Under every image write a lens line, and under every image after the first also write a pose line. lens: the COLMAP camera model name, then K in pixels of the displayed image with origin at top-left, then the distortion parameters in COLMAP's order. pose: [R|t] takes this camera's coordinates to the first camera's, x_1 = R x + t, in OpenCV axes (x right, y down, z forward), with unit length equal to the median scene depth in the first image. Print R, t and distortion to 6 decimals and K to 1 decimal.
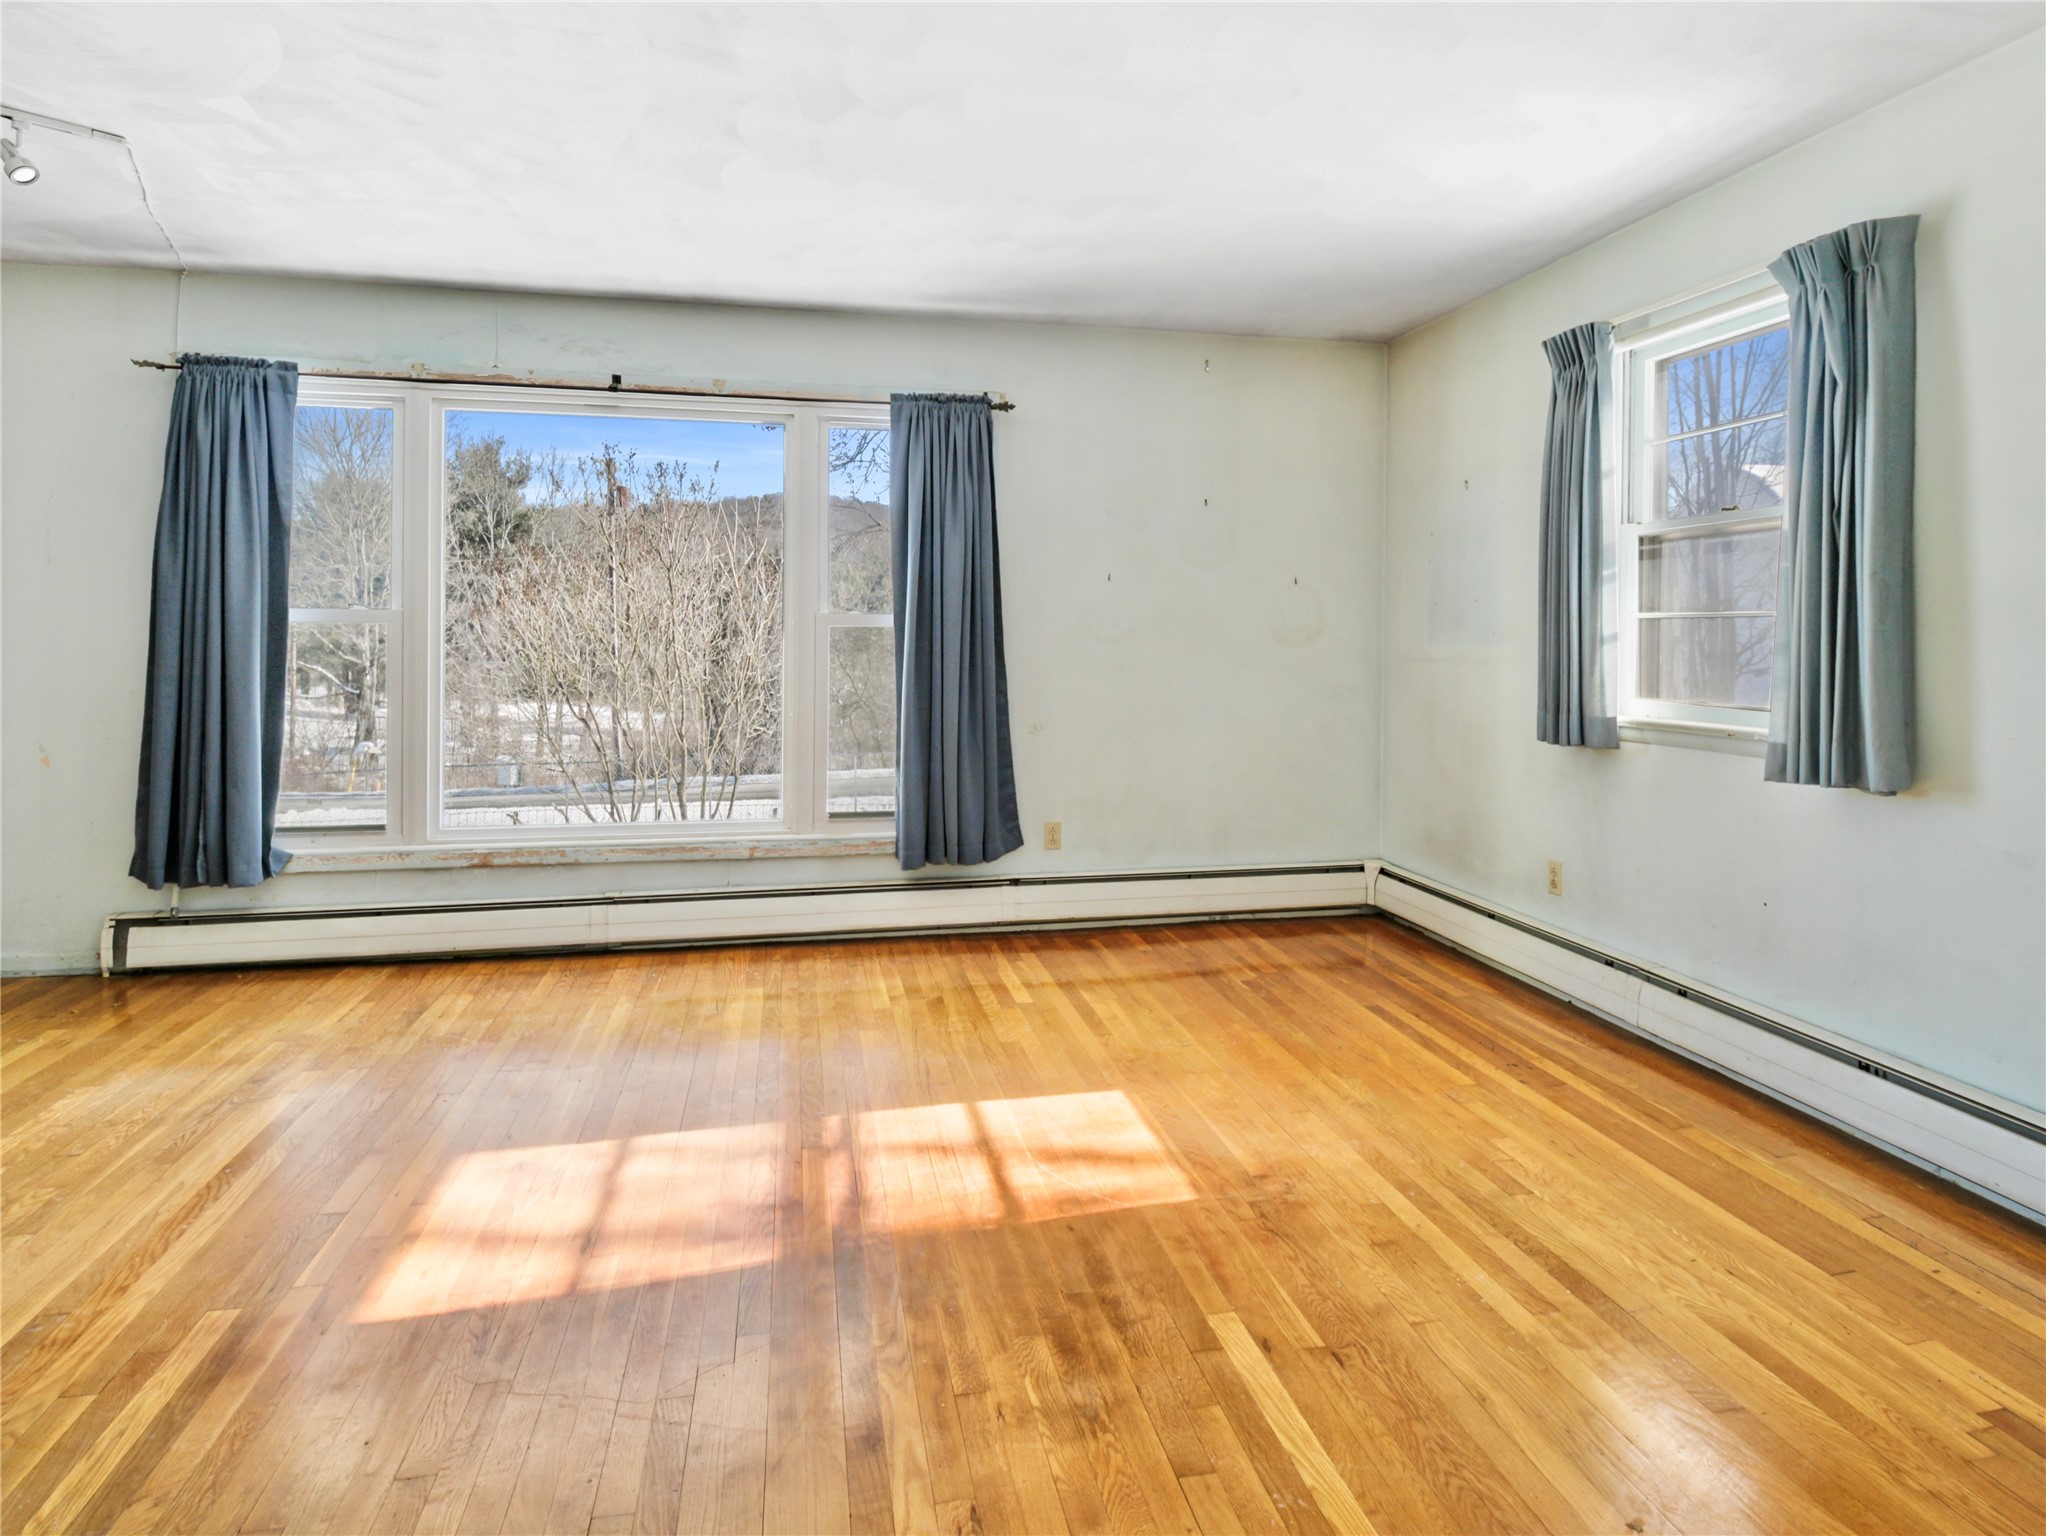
lens RADIAL K [[1235.5, 0, 1069.3], [0, 1235.5, 657.5], [0, 0, 1]] dist [-0.001171, -0.004142]
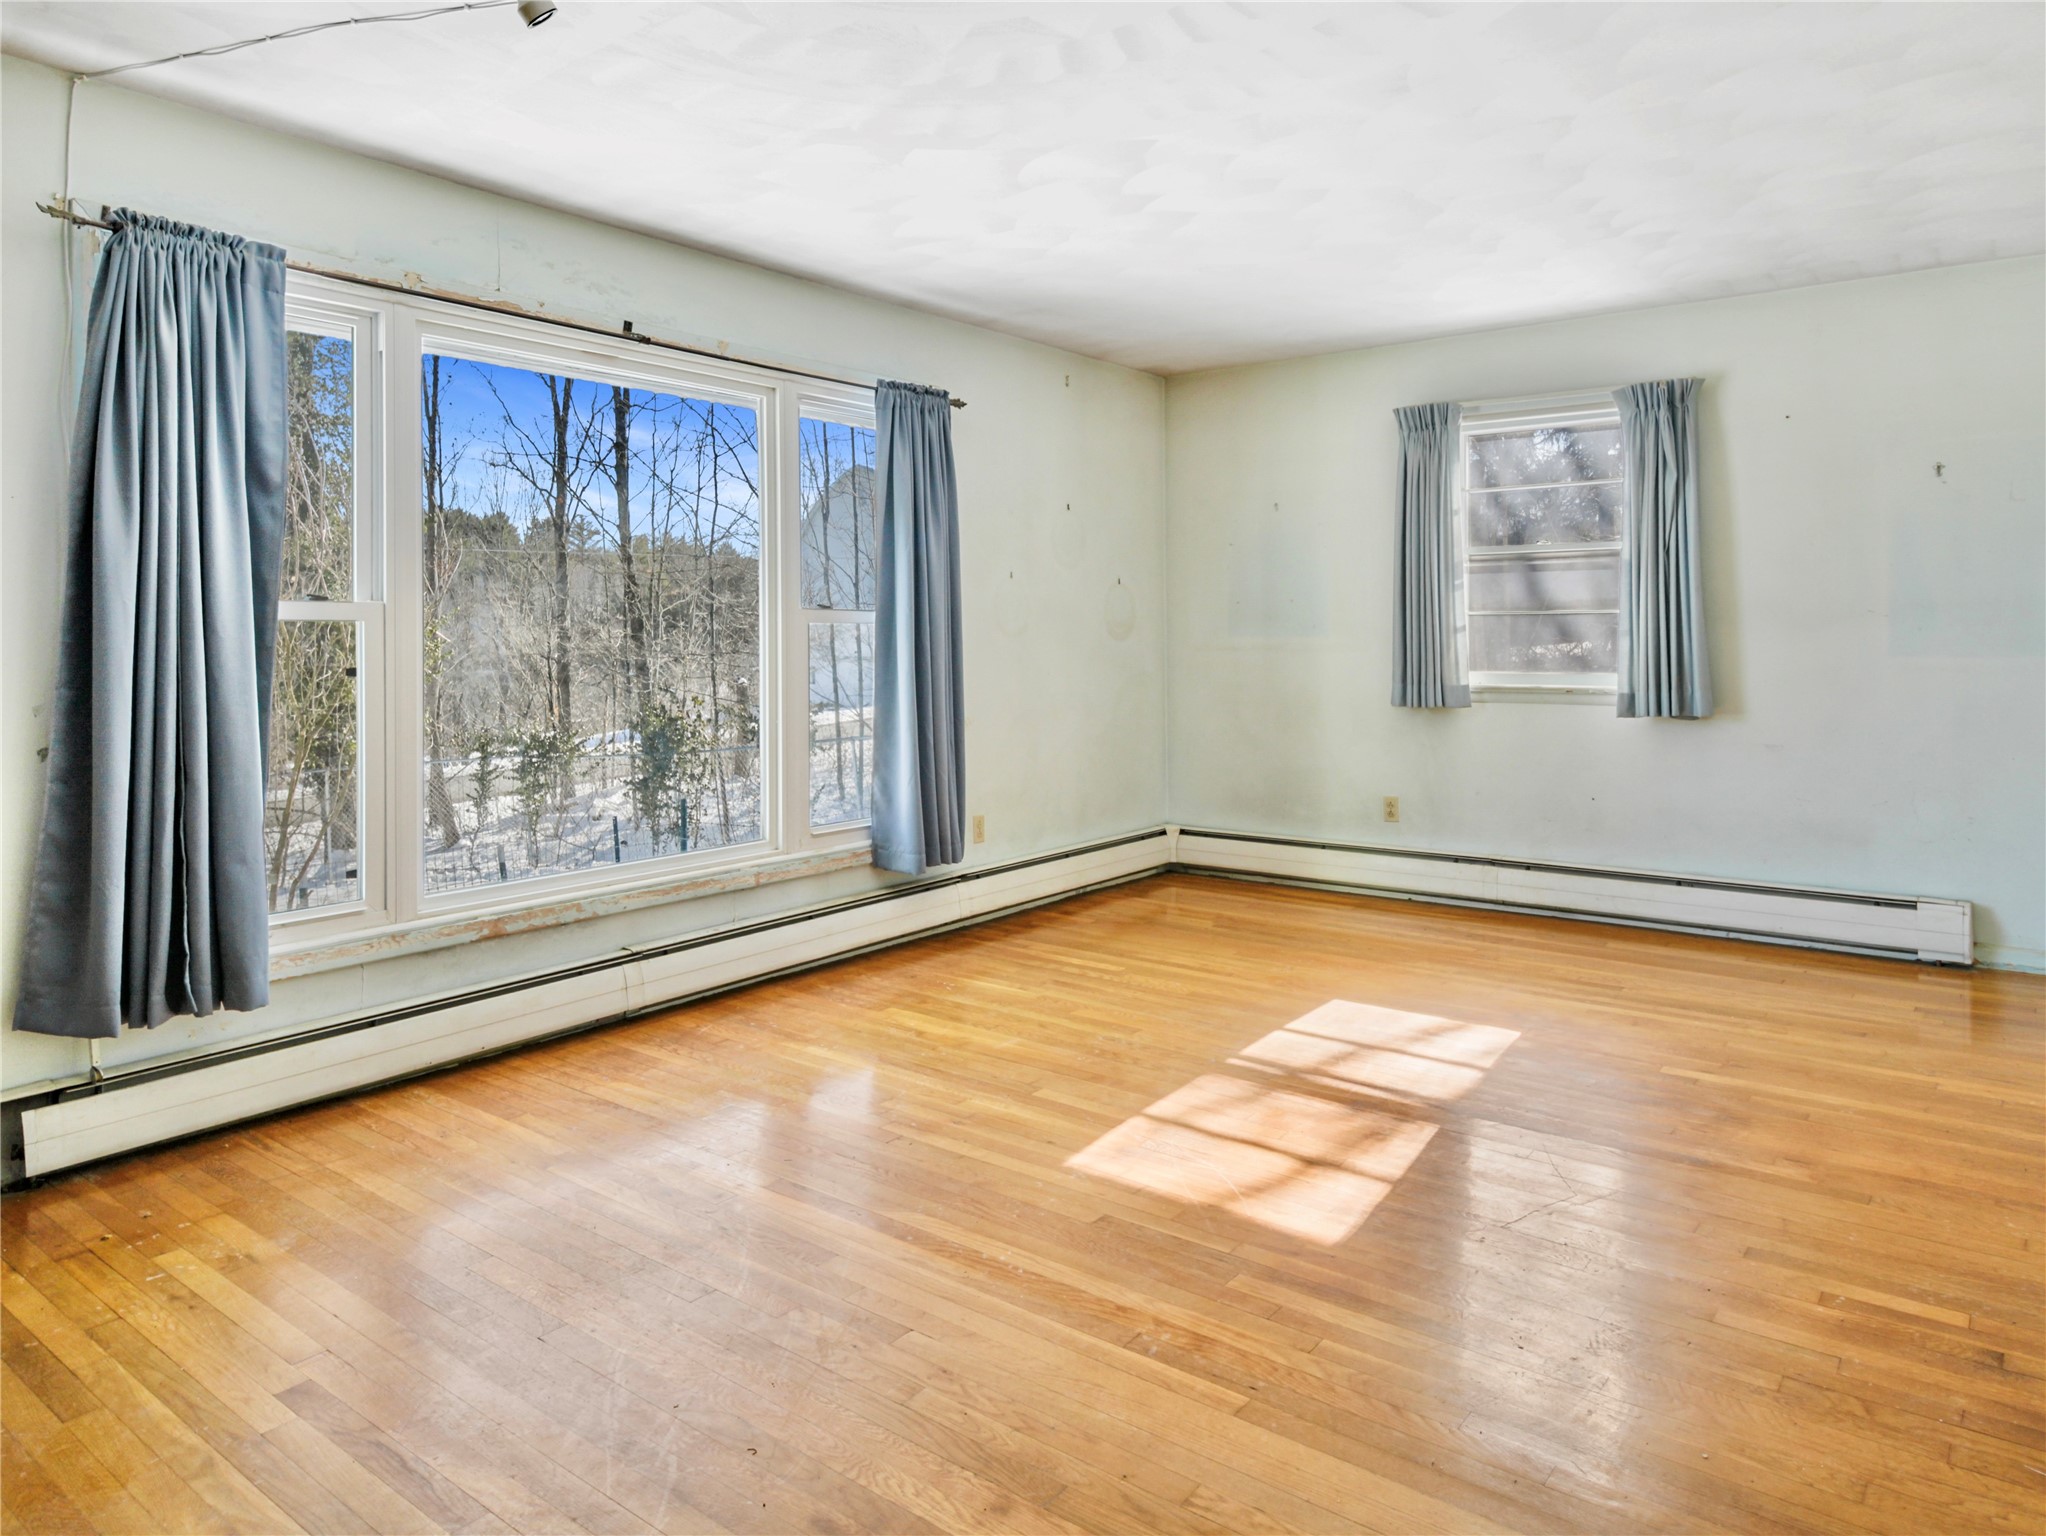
lens RADIAL K [[1378.8, 0, 1118.5], [0, 1378.8, 642.3], [0, 0, 1]] dist [0.002879, -0.003757]
pose [[0.730051, -0.013812, 0.683253, -0.776373], [0.021670, 0.999761, -0.002945, -0.003397], [-0.683049, 0.016956, 0.730176, 0.104476]]
